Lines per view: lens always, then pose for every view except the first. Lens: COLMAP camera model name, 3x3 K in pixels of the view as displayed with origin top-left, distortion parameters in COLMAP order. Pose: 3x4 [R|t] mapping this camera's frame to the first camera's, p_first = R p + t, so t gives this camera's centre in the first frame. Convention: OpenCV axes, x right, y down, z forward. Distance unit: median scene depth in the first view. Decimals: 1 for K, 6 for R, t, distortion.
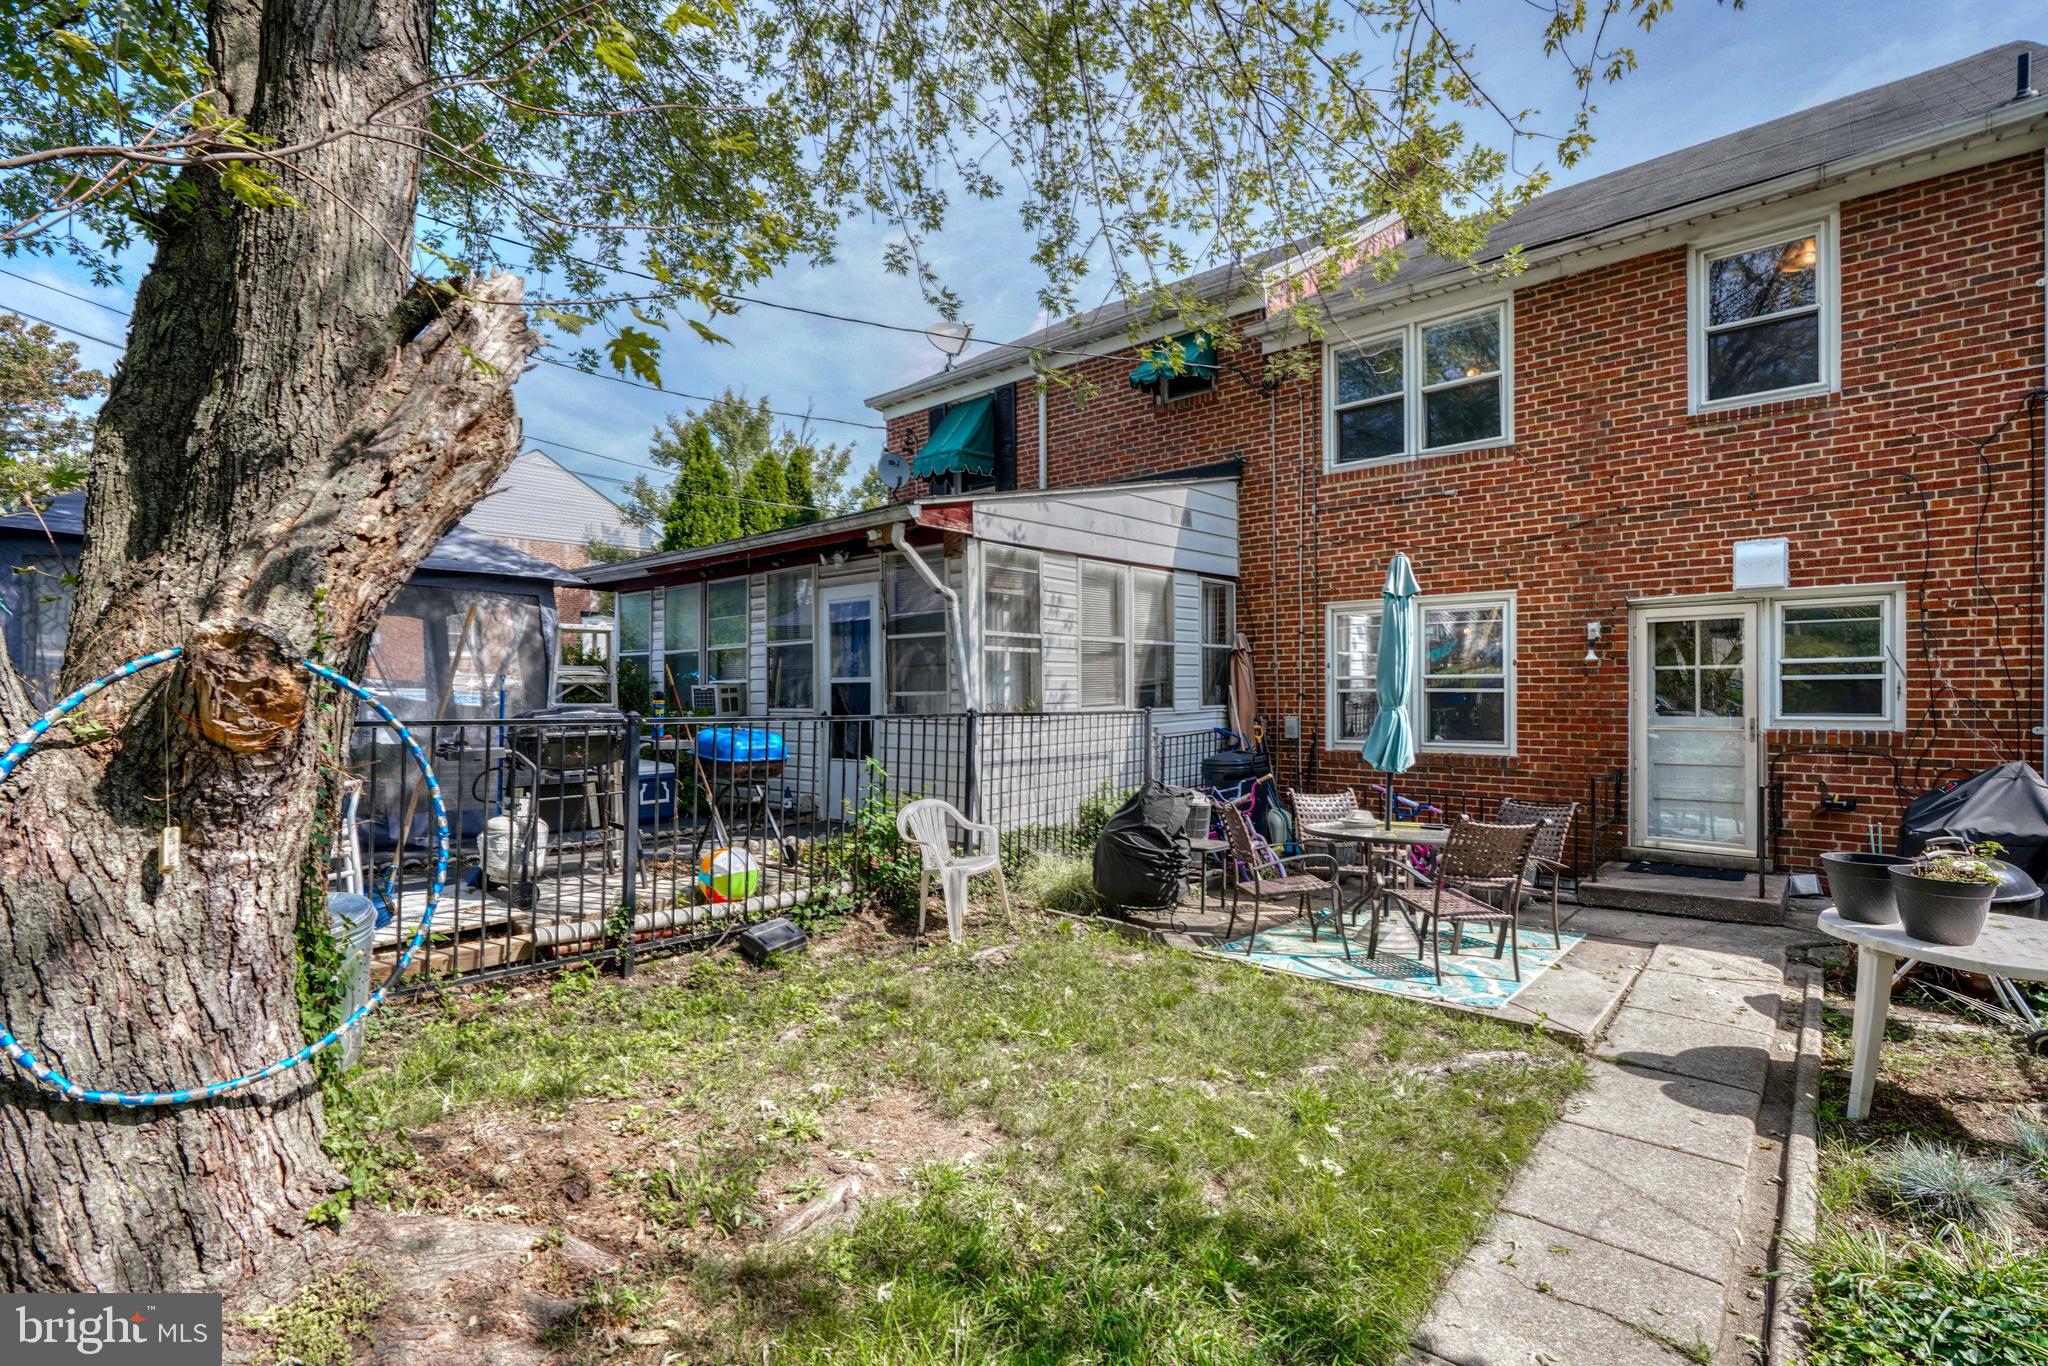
lens RADIAL K [[932.9, 0, 990.1], [0, 932.9, 701.0], [0, 0, 1]] dist [-0.013315, 0.006347]
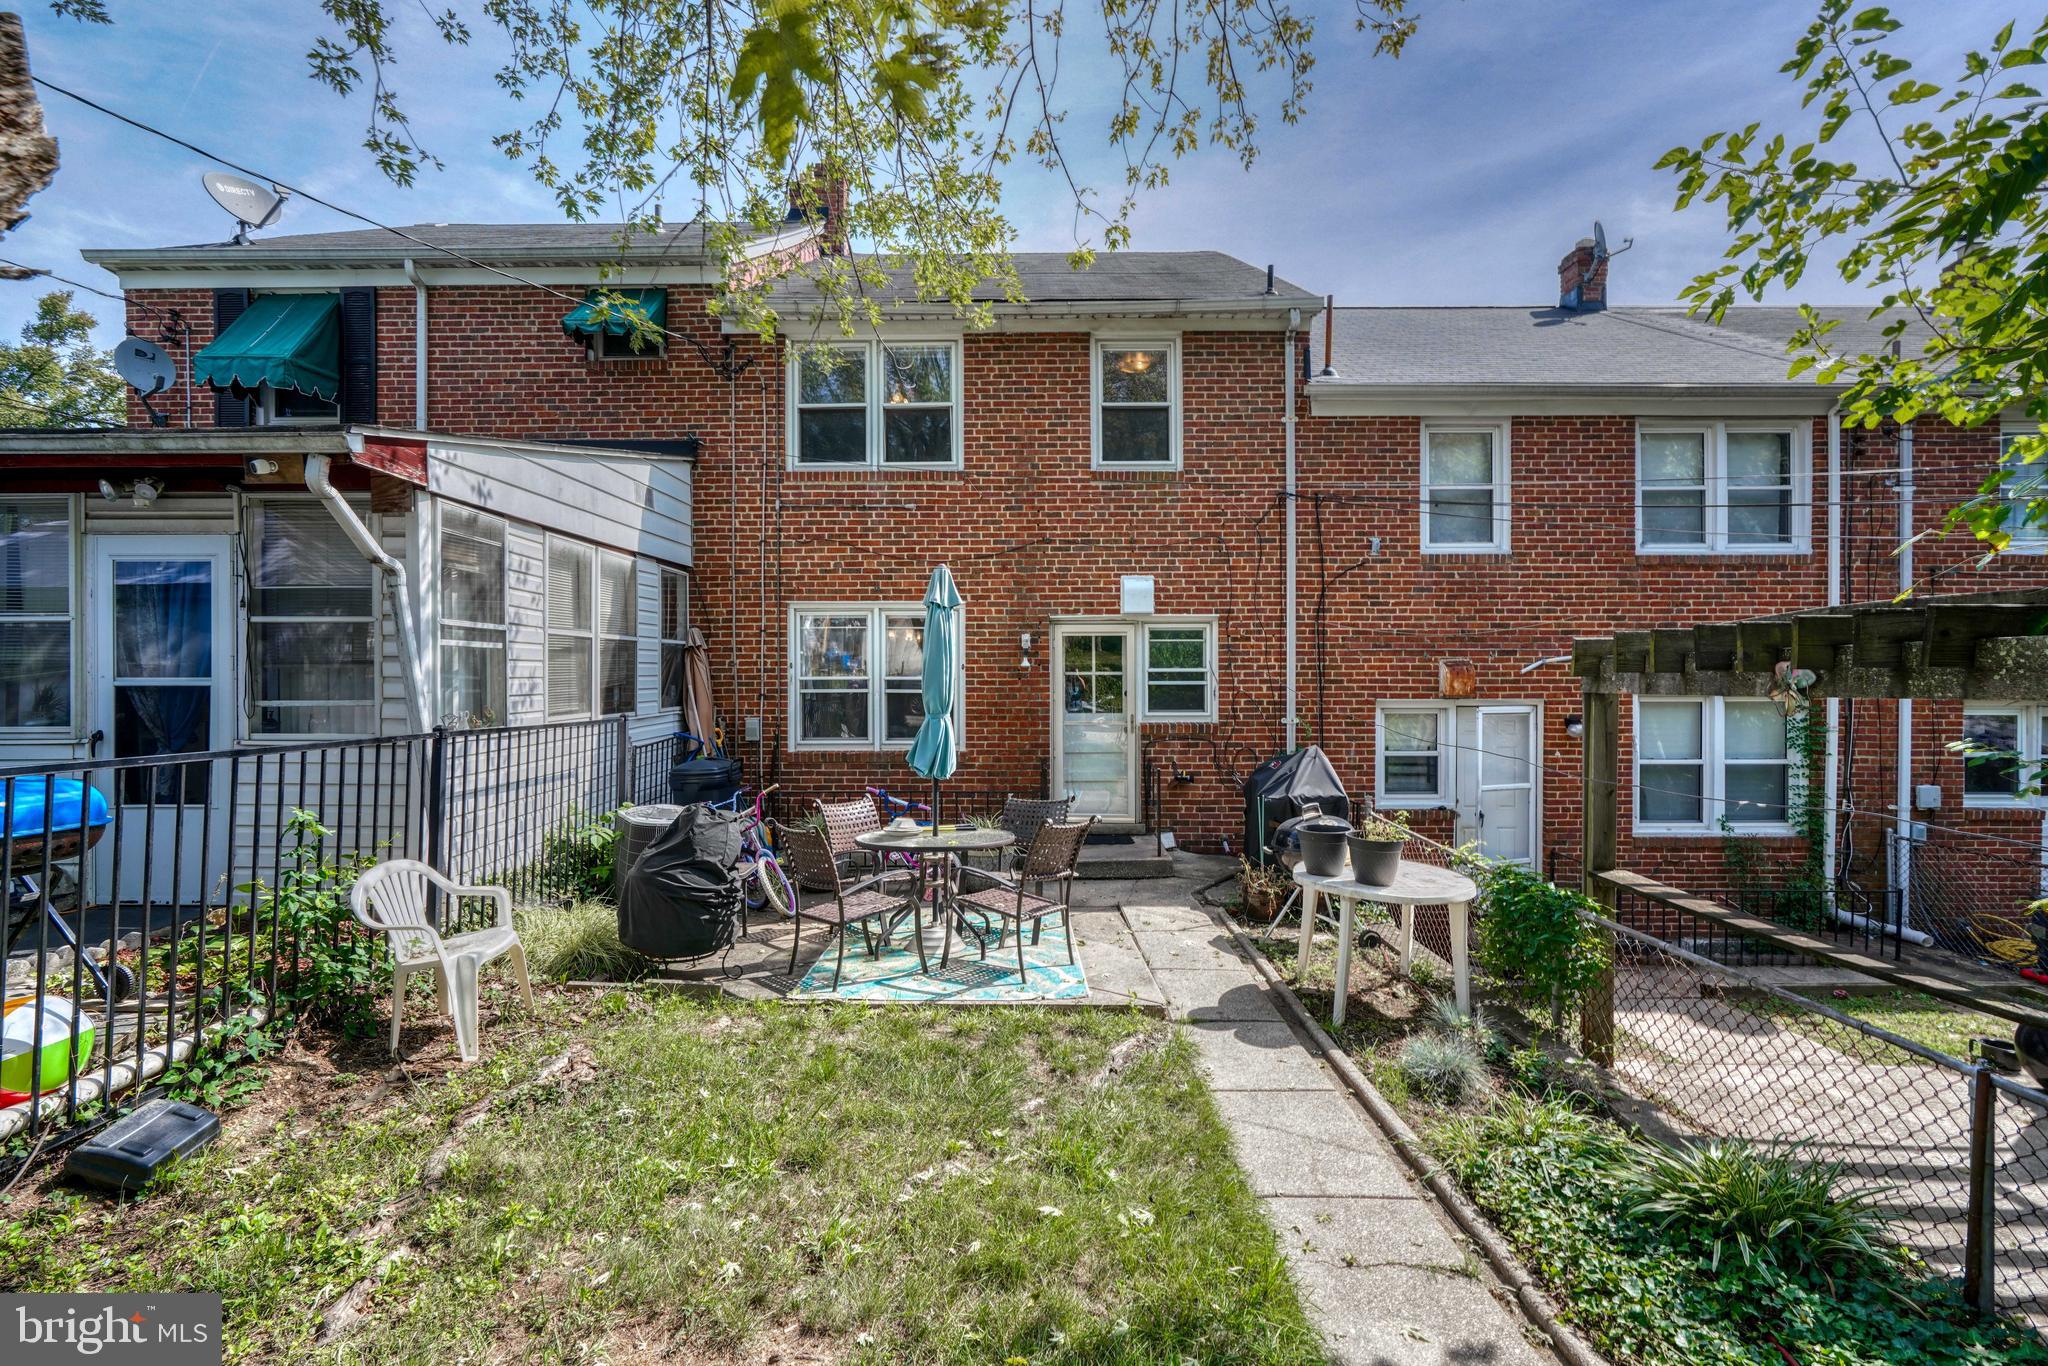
lens RADIAL K [[932.9, 0, 1017.0], [0, 932.9, 674.9], [0, 0, 1]] dist [-0.013315, 0.006347]
pose [[0.748477, 0.007448, 0.663119, -0.155664], [0.002609, 0.999896, -0.014175, -0.018902], [-0.663156, 0.012340, 0.748380, 0.149778]]
